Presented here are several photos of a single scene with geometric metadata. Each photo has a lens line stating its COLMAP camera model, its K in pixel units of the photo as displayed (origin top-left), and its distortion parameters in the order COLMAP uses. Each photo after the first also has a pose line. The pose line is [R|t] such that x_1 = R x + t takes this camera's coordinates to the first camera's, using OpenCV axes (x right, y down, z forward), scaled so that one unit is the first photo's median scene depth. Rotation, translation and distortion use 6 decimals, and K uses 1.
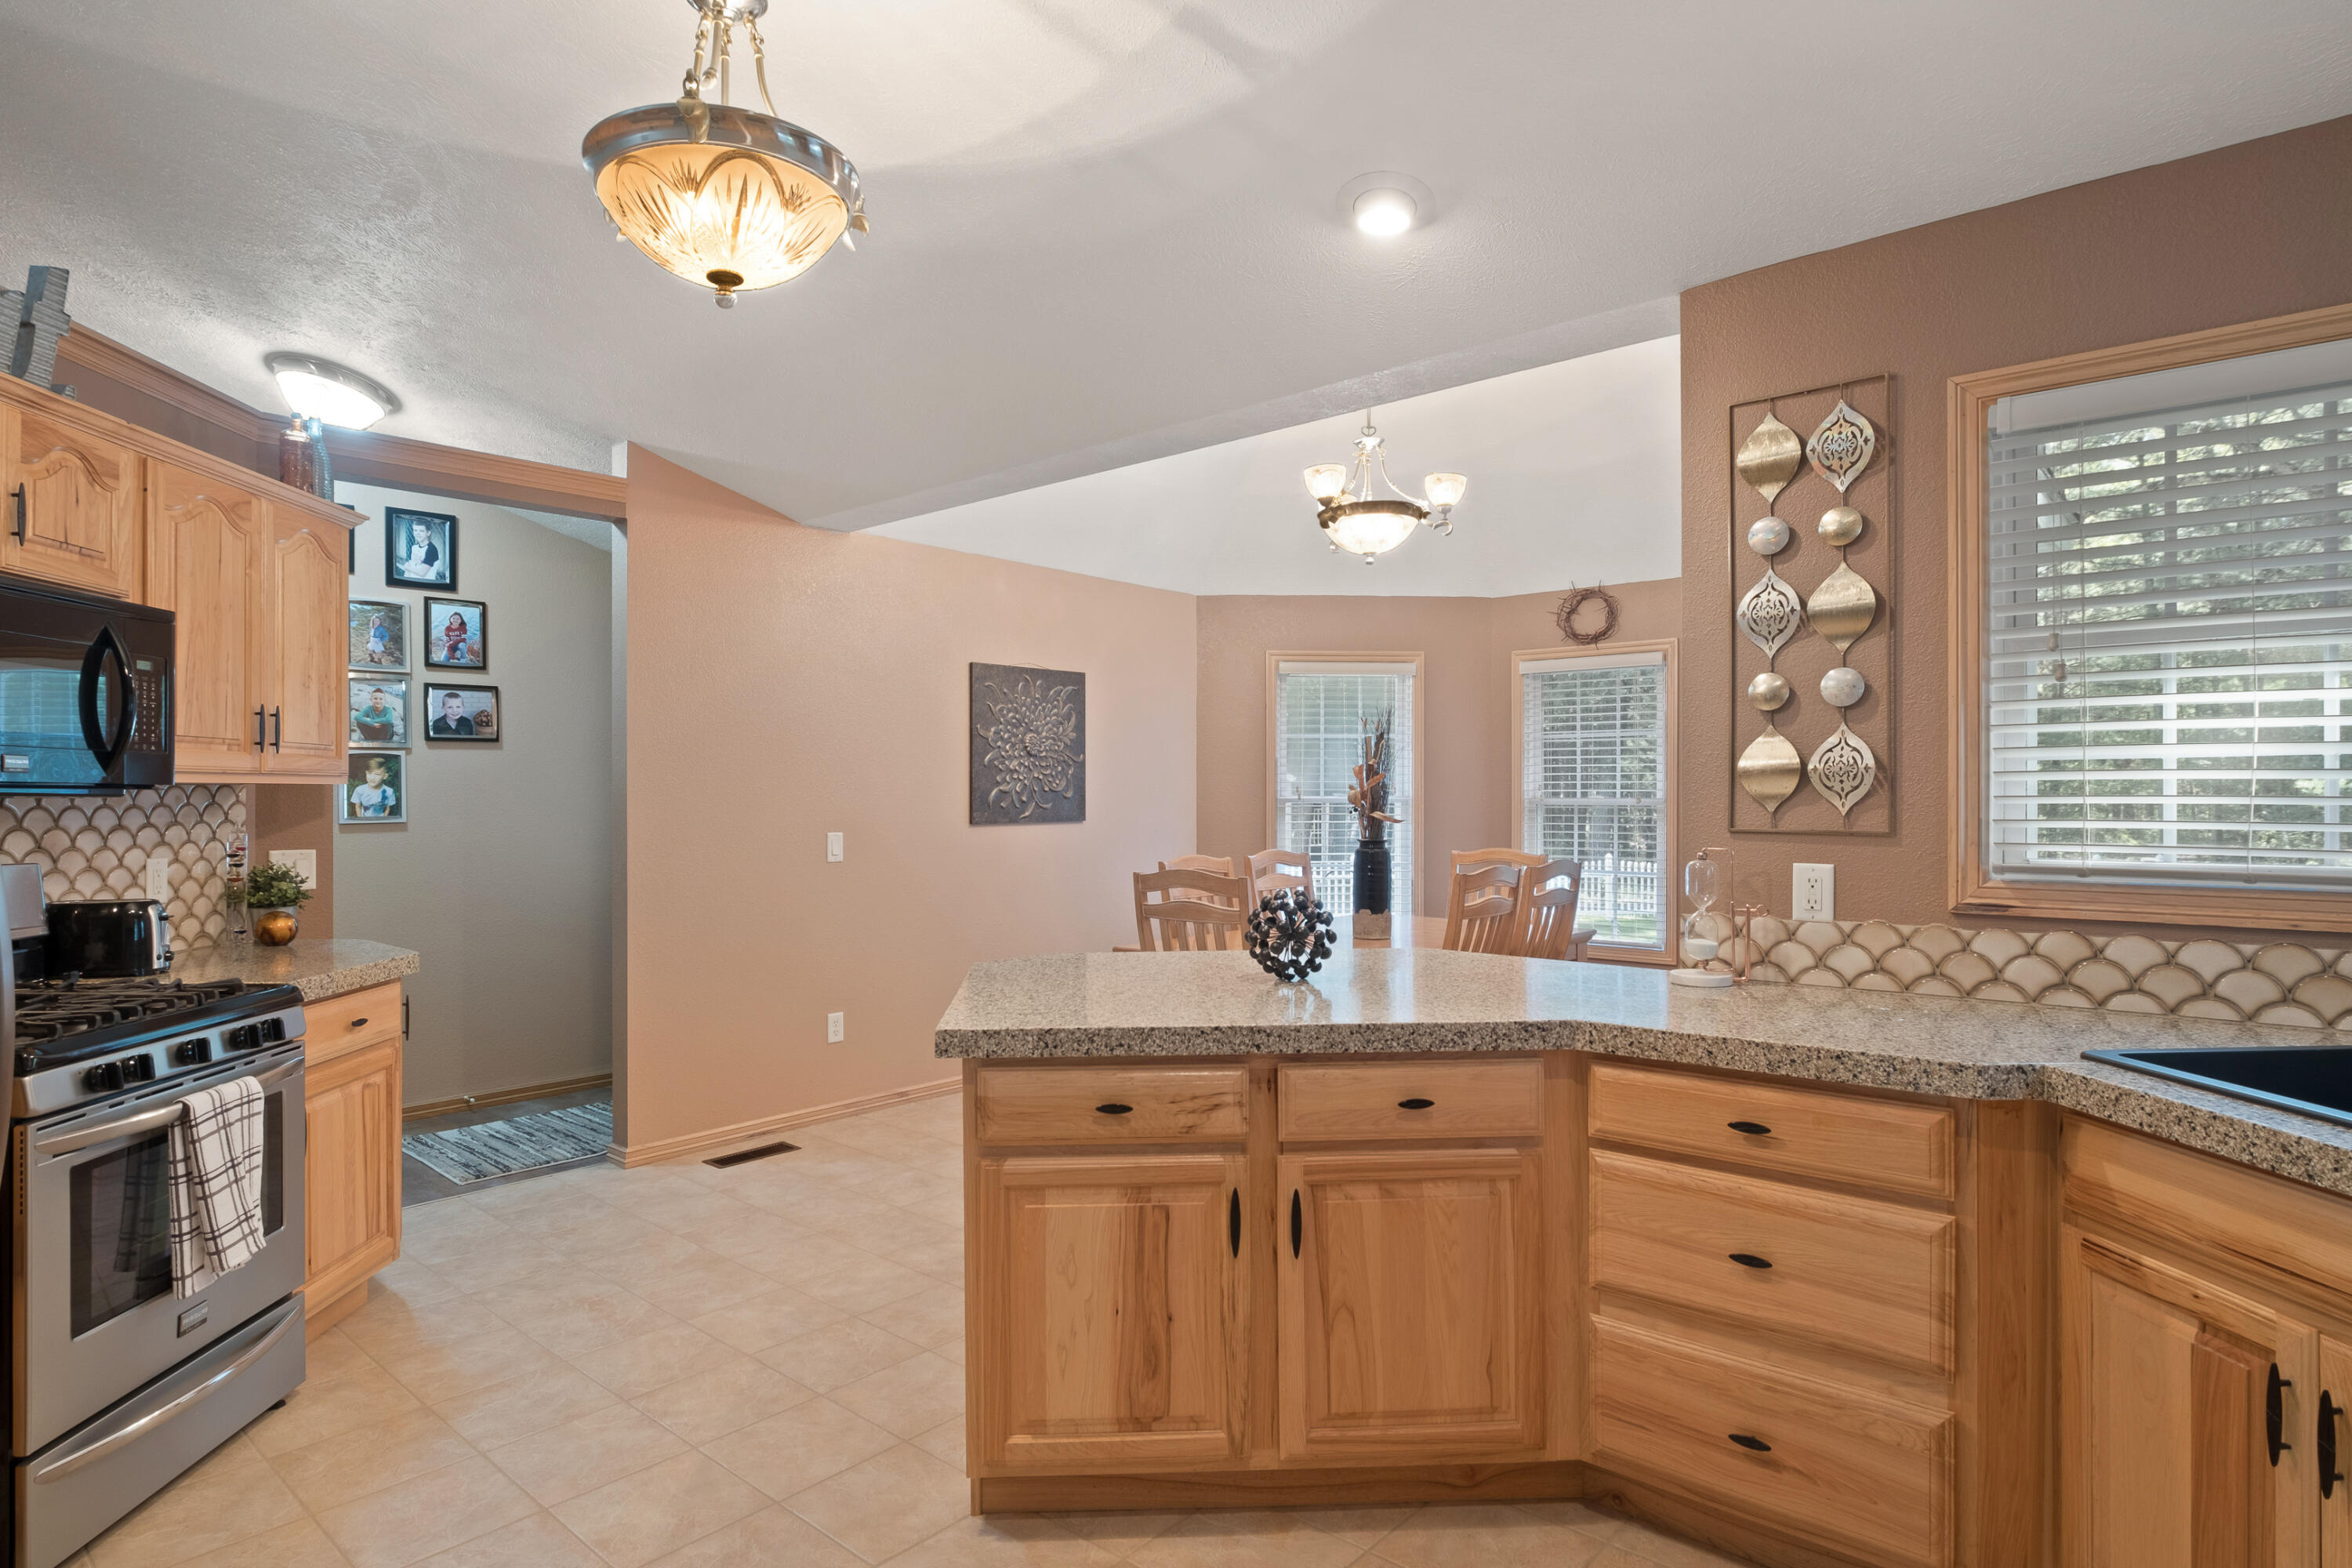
lens RADIAL K [[1329.9, 0, 1171.1], [0, 1329.9, 782.6], [0, 0, 1]] dist [-0.001236, -0.000171]
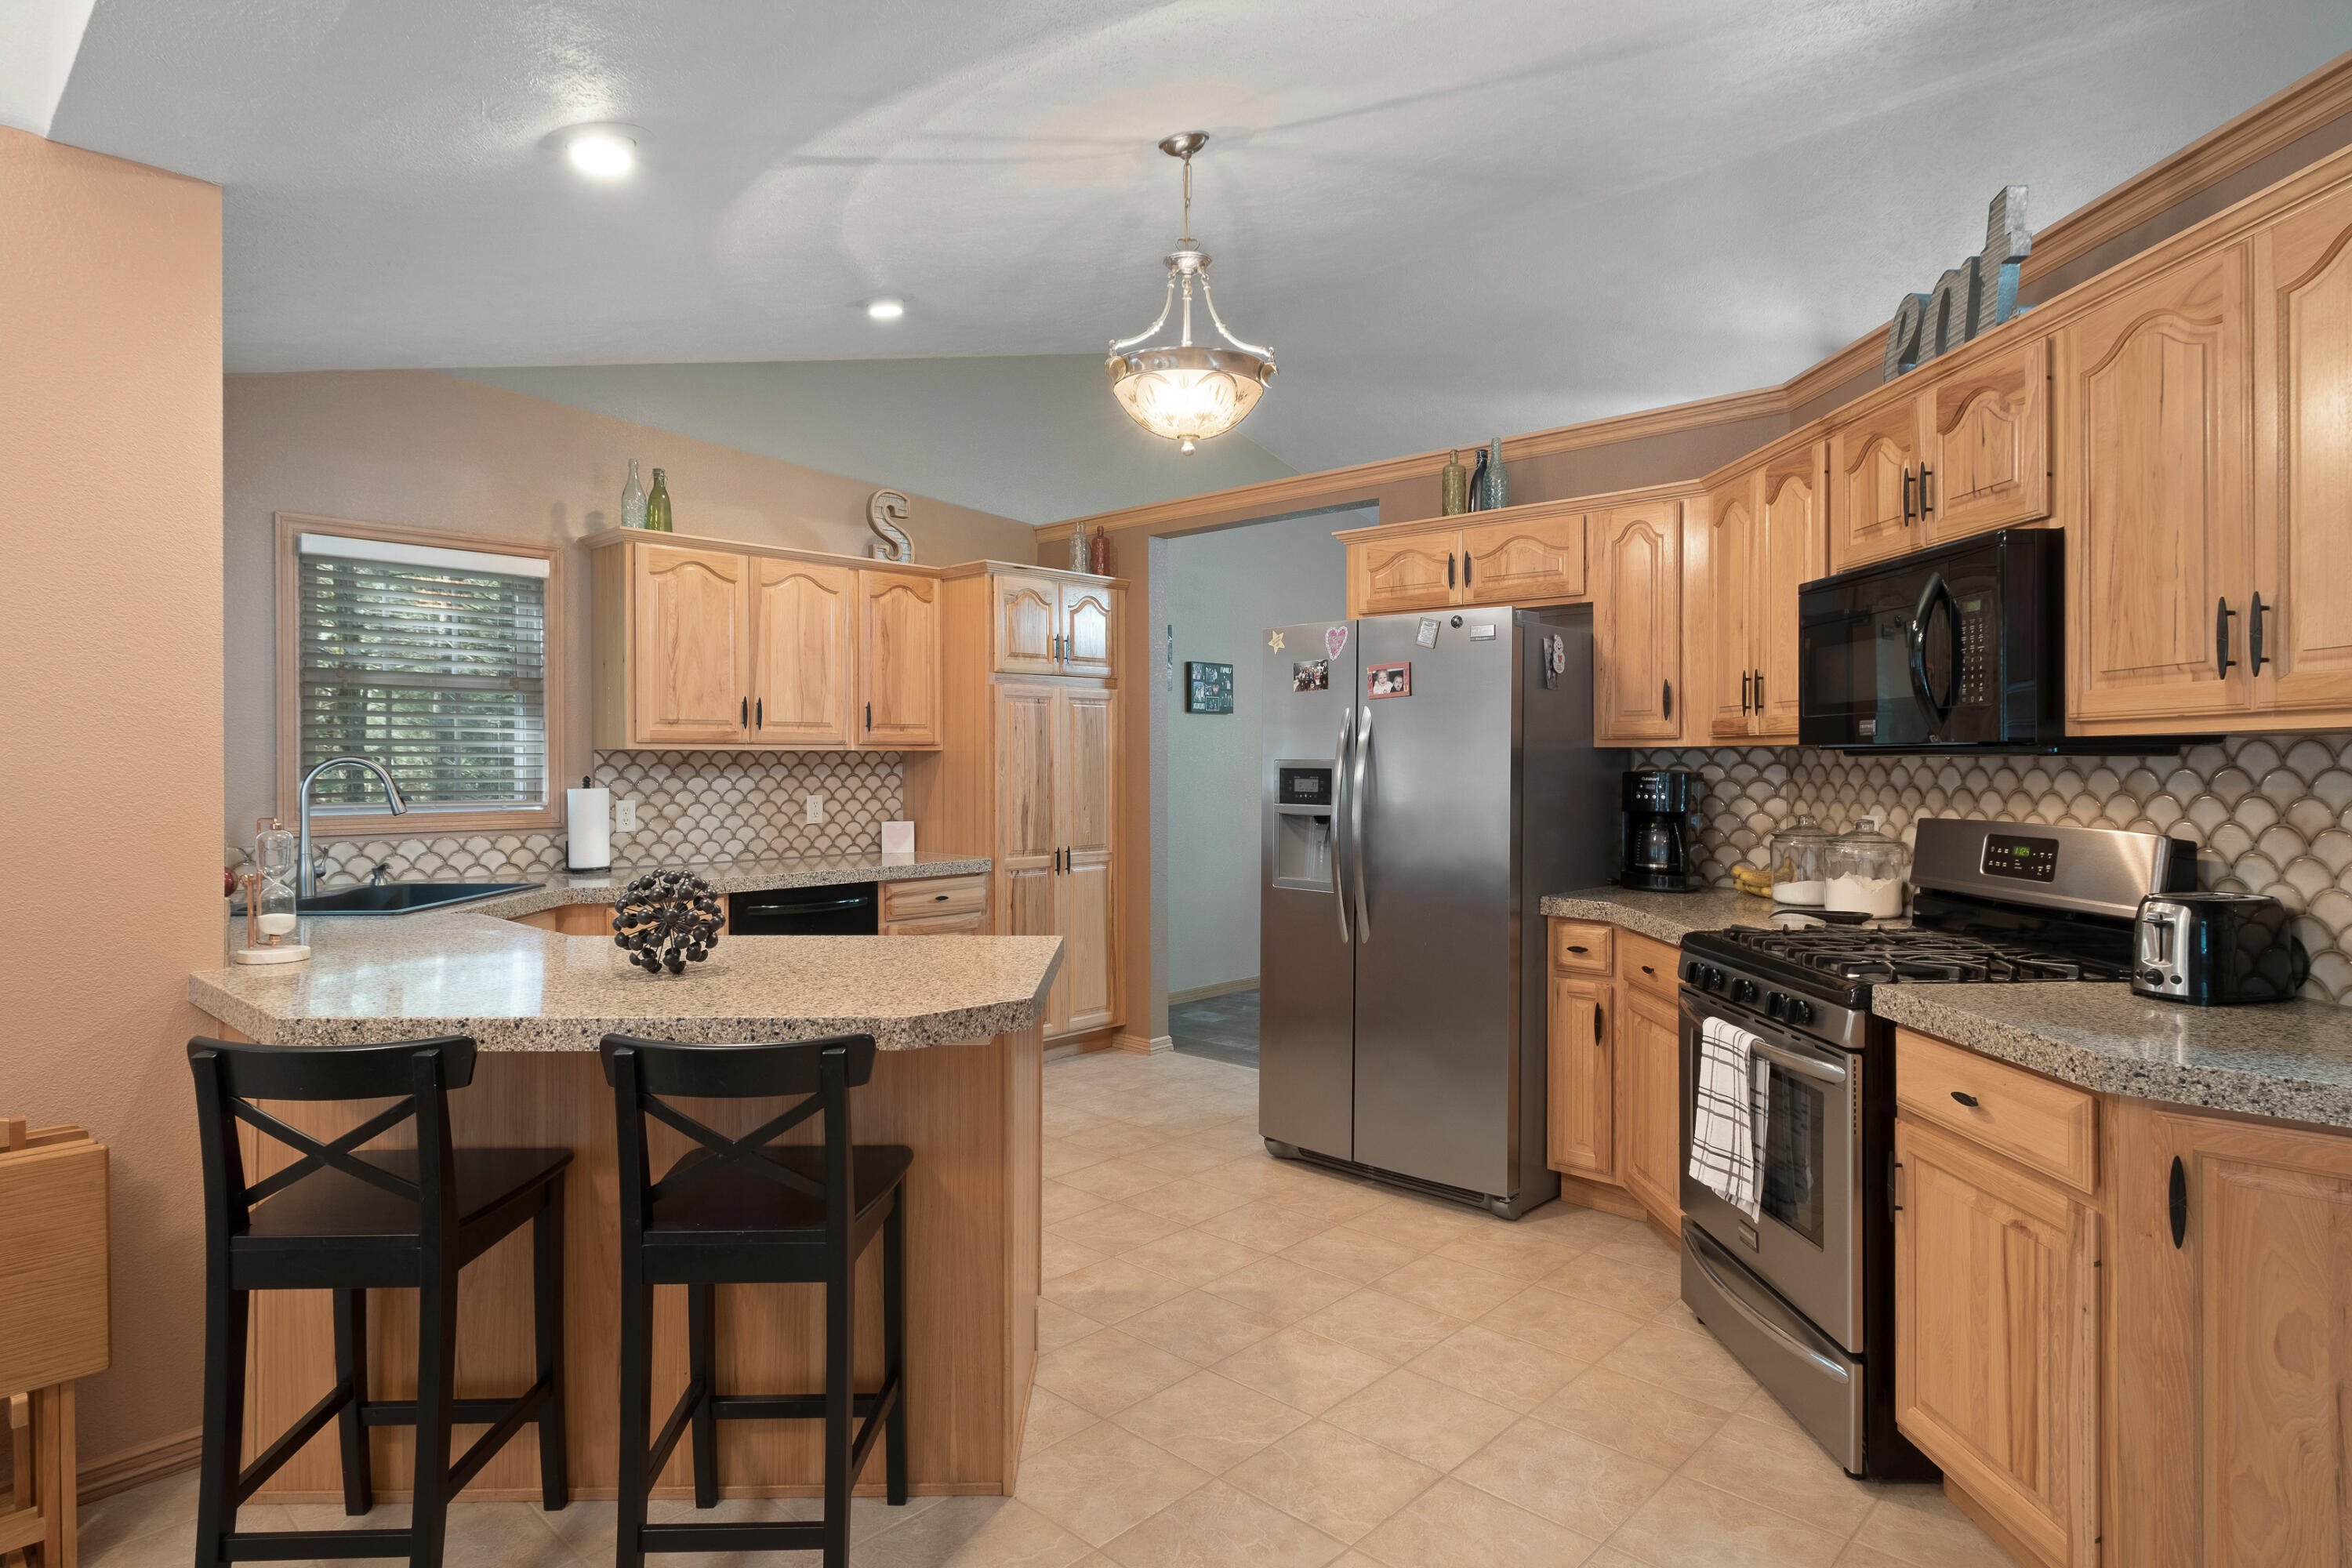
lens RADIAL K [[1329.9, 0, 1185.4], [0, 1329.9, 780.8], [0, 0, 1]] dist [-0.001236, -0.000171]
pose [[-0.999167, 0.004767, 0.040538, -0.275511], [0.004709, 0.999988, -0.001507, 0.024767], [-0.040545, -0.001315, -0.999177, 1.810853]]
